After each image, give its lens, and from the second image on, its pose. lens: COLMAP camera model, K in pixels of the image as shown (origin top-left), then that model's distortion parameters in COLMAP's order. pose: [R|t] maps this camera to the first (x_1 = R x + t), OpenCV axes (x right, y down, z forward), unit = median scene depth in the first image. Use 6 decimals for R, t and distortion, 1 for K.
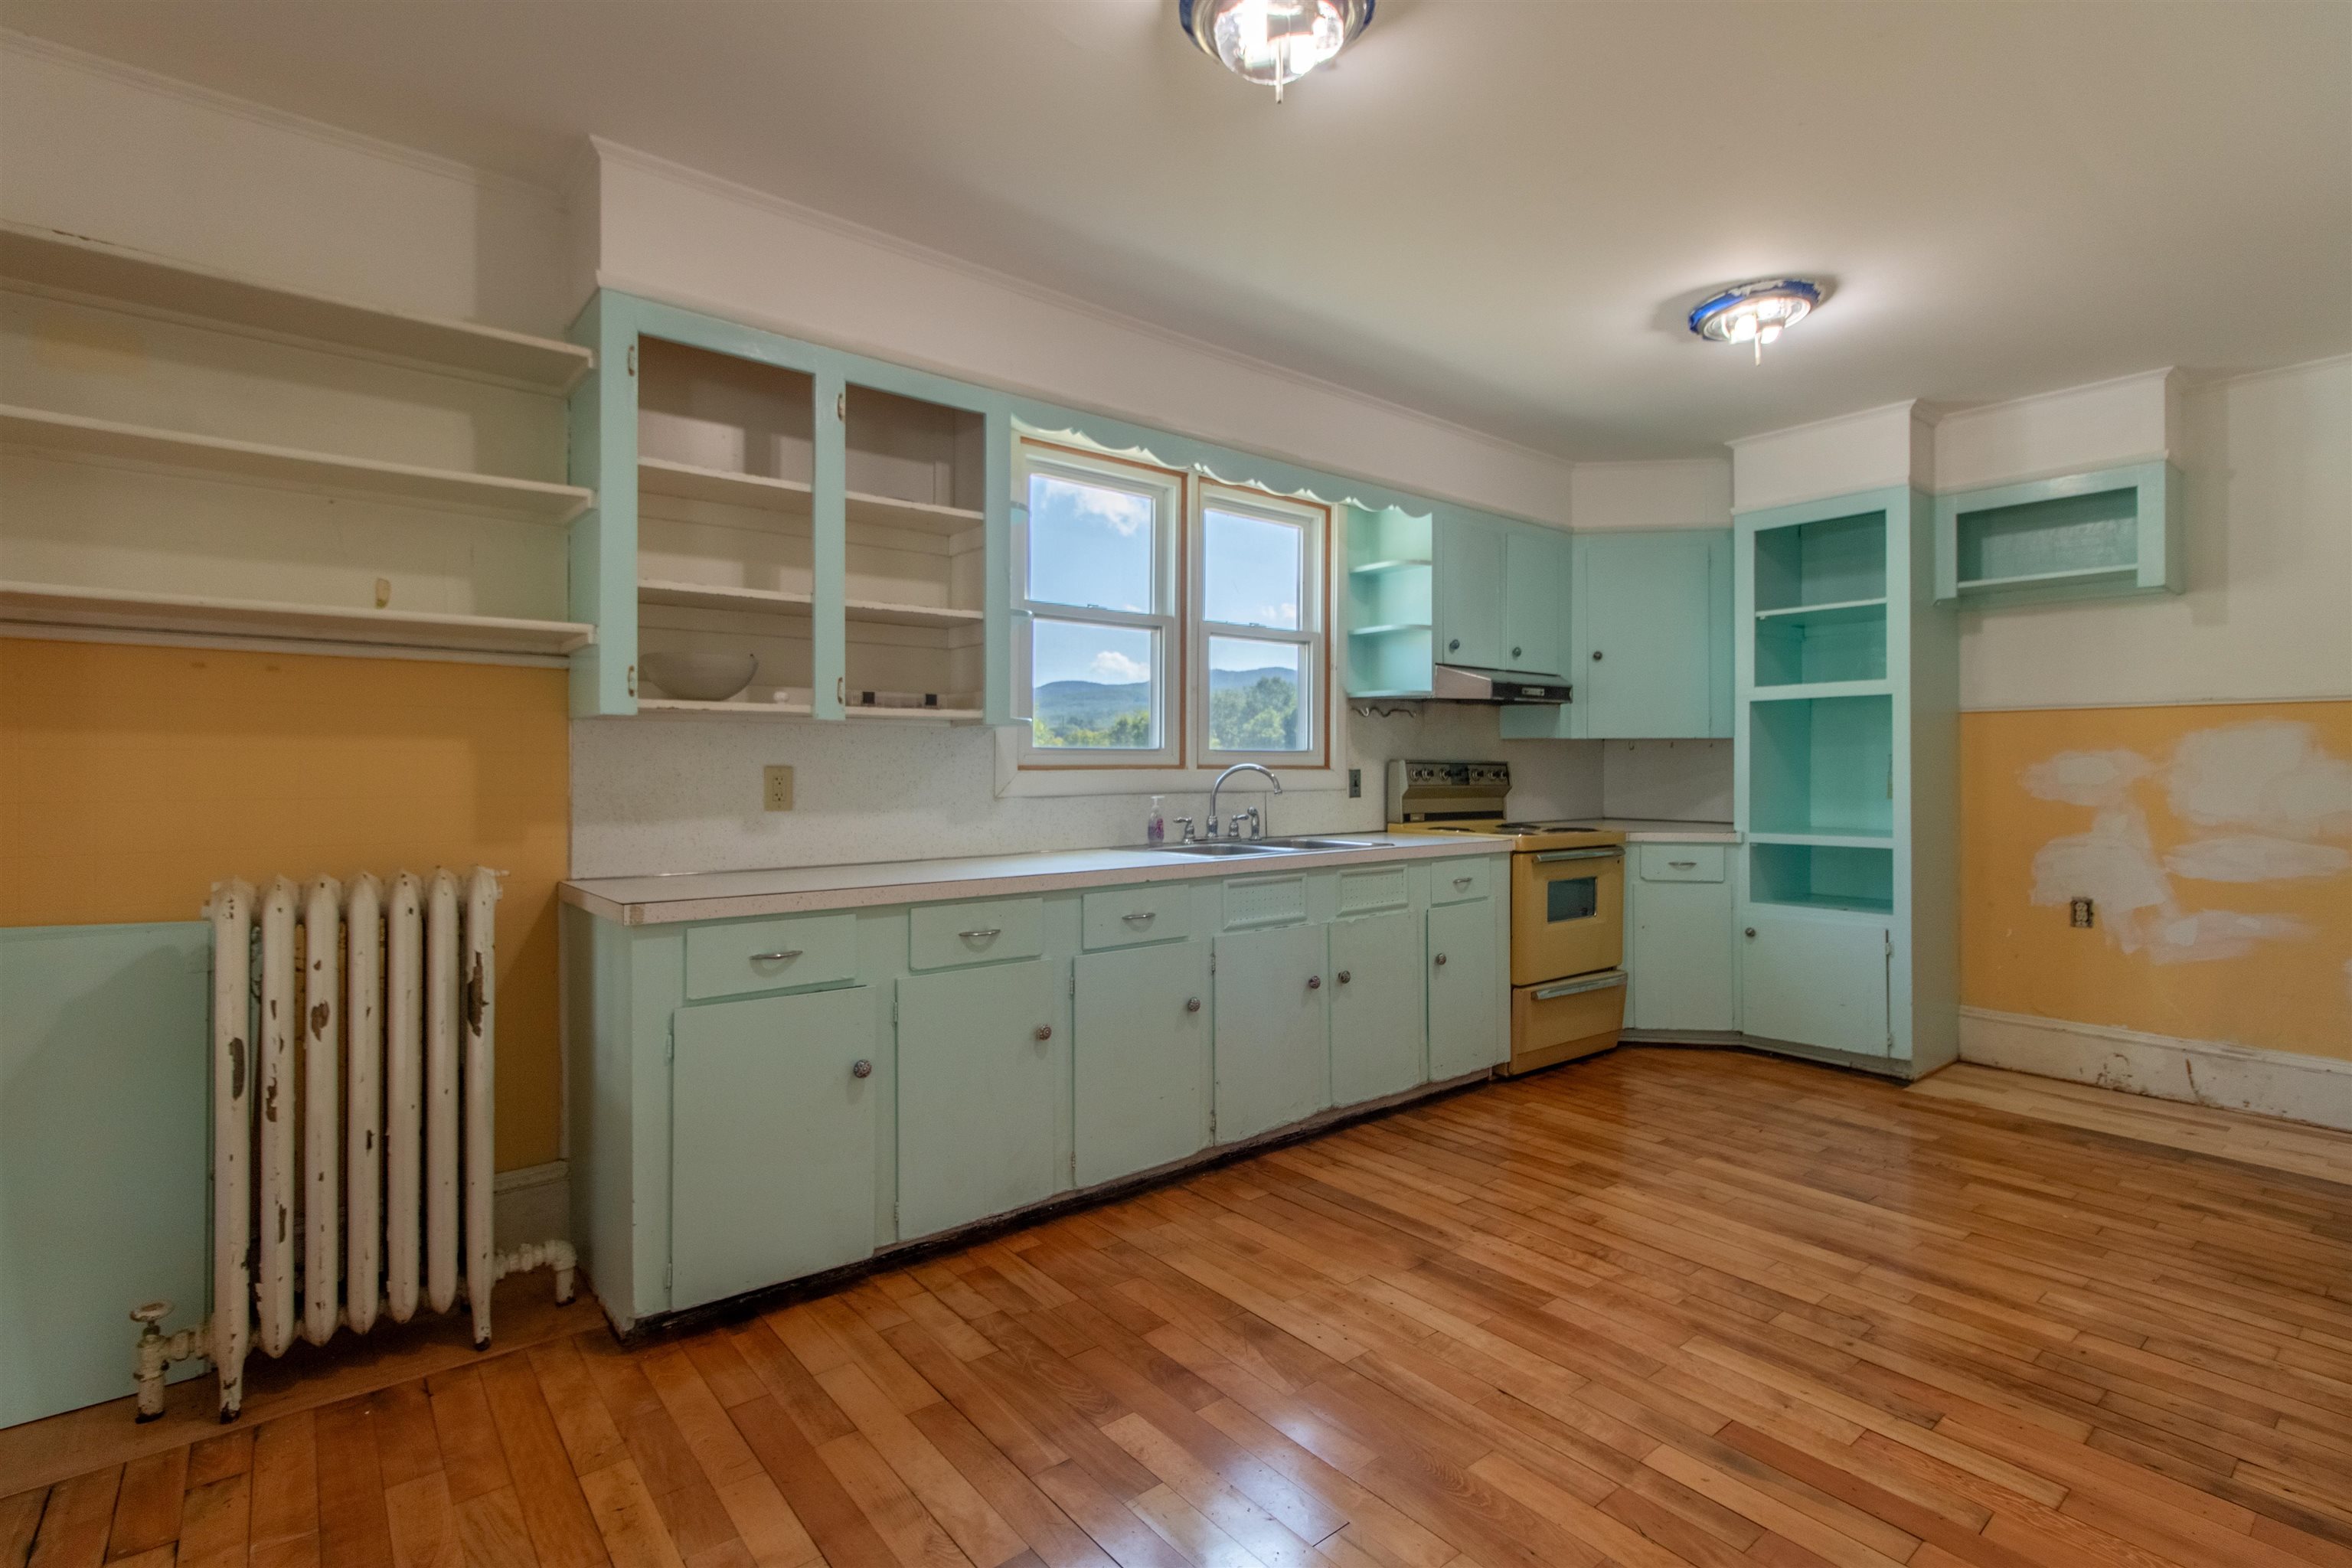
lens RADIAL K [[1104.7, 0, 1177.8], [0, 1104.7, 763.9], [0, 0, 1]] dist [-0.000301, 0.000109]
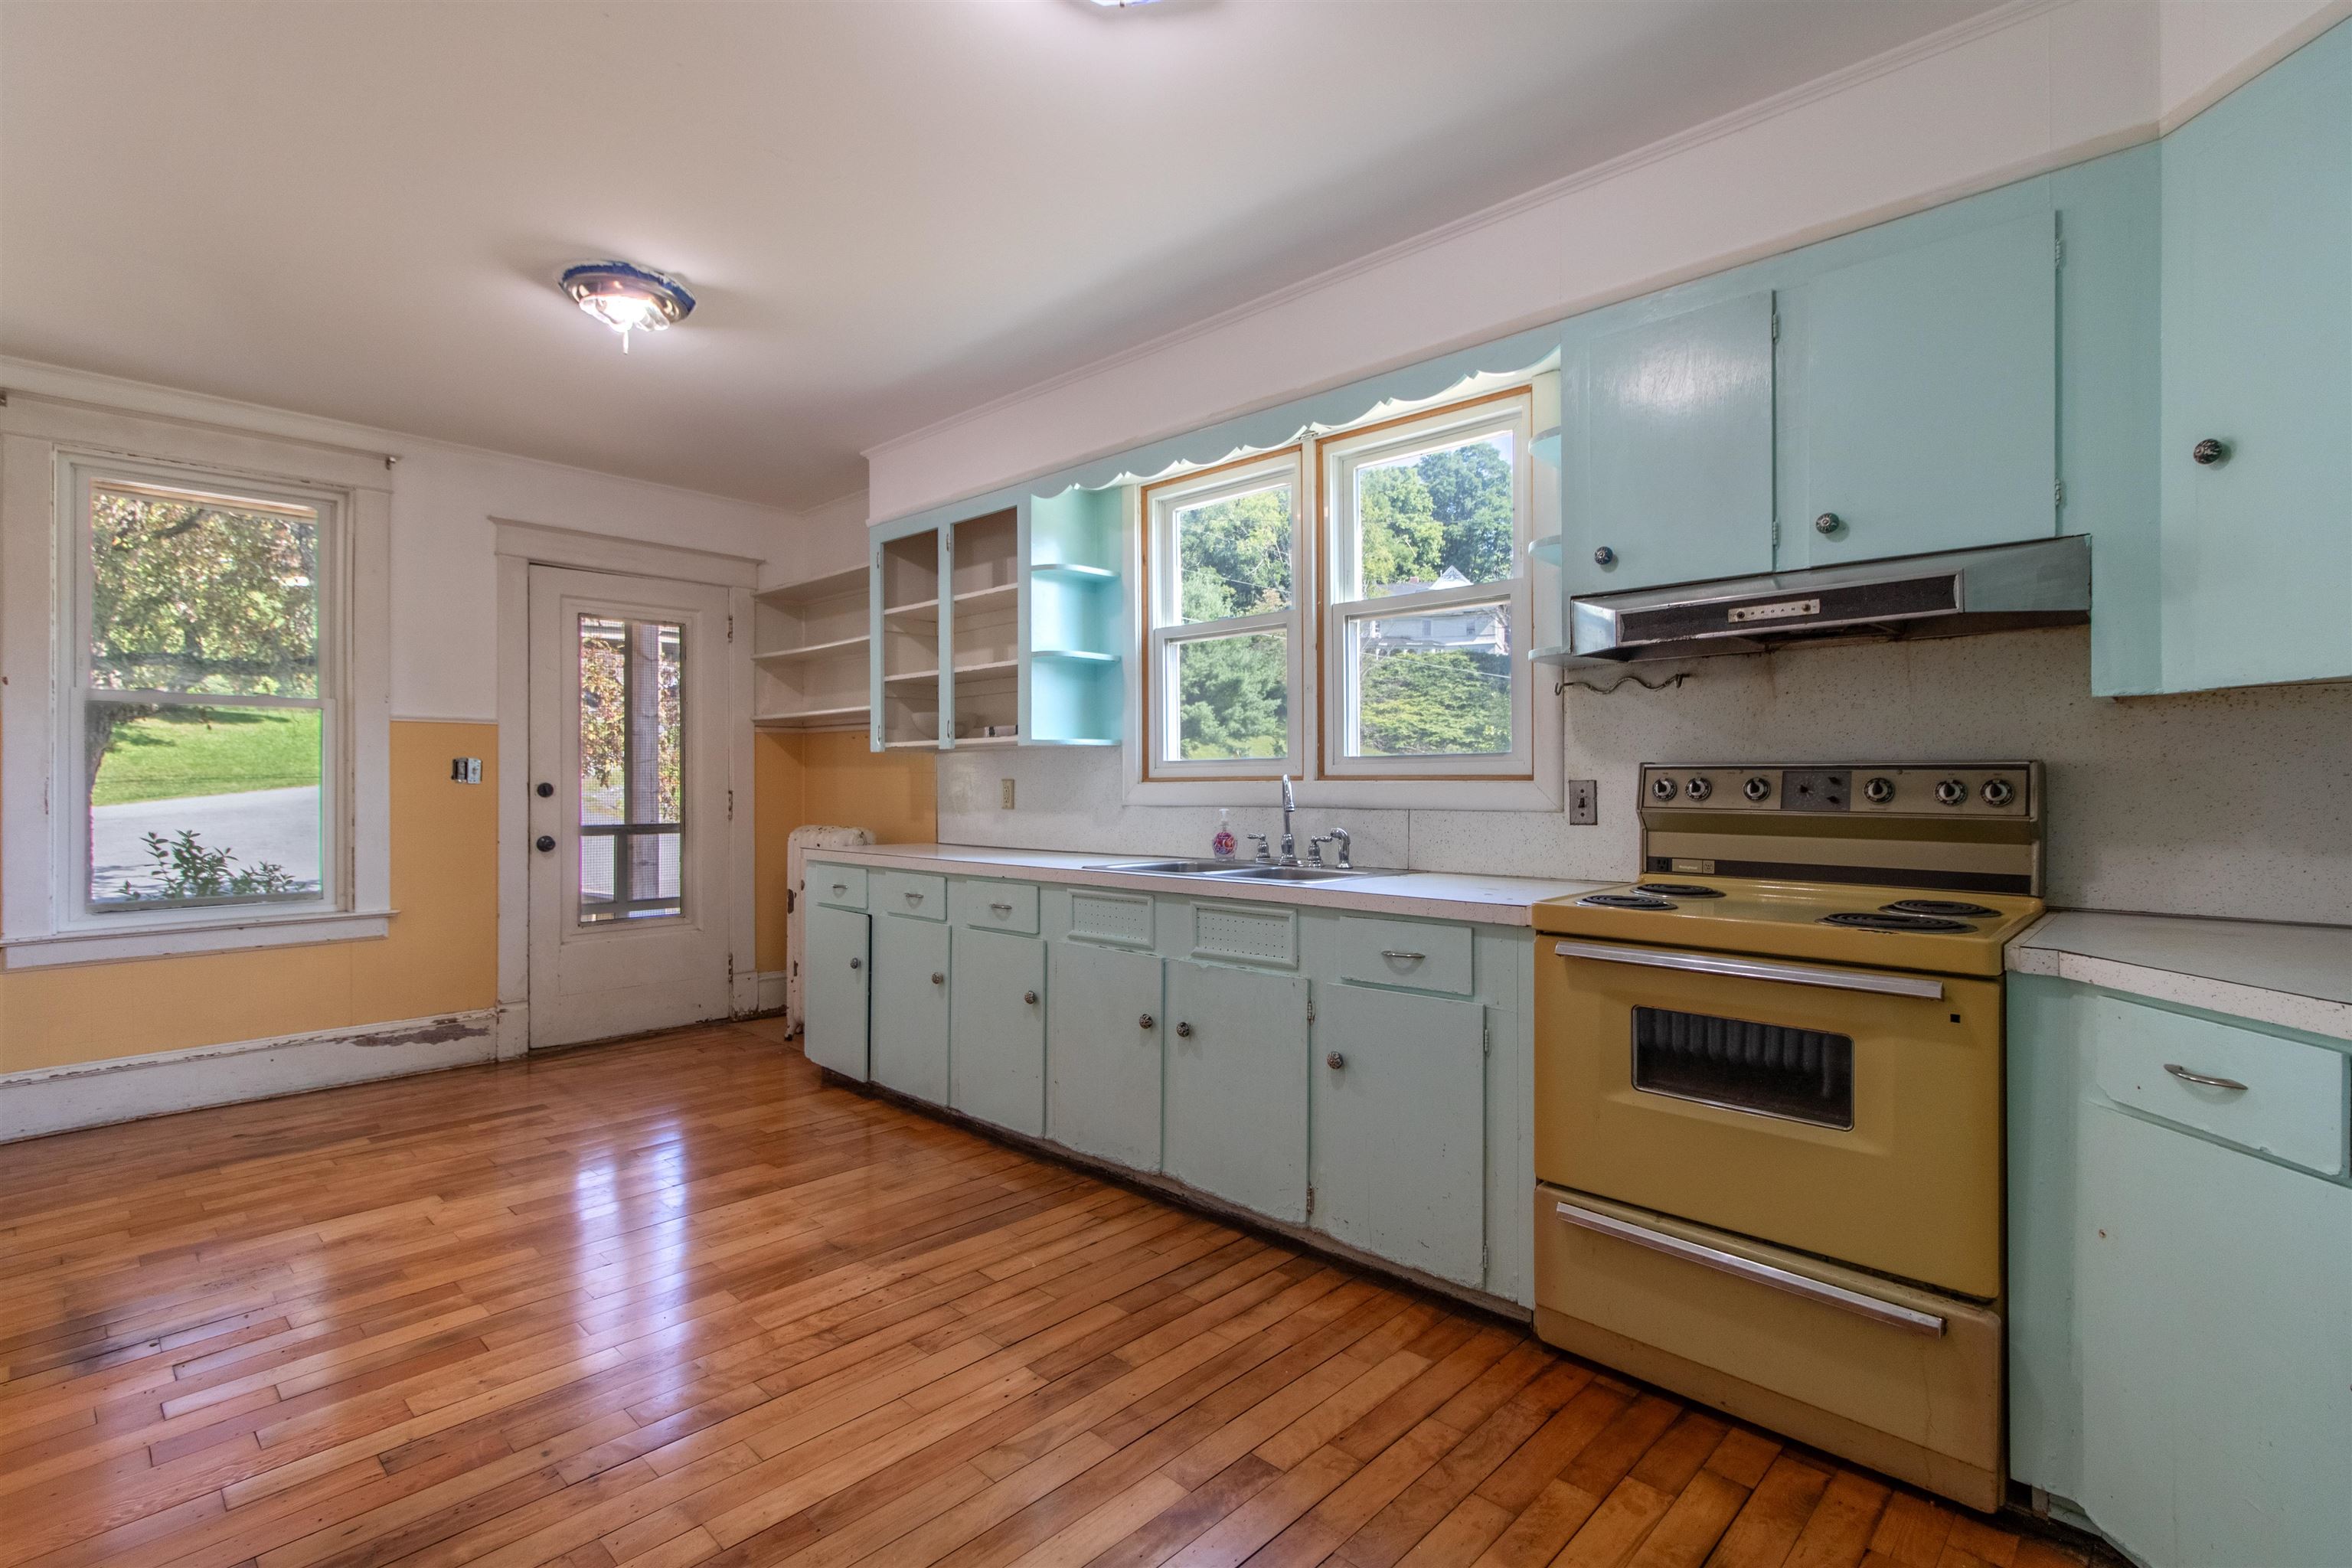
lens RADIAL K [[1110.6, 0, 1176.4], [0, 1110.6, 778.8], [0, 0, 1]] dist [0.001041, 0.000550]
pose [[0.109912, -0.007504, -0.993913, 1.122061], [0.001713, 0.999971, -0.007360, 0.012091], [0.993940, -0.000893, 0.109921, 1.030070]]
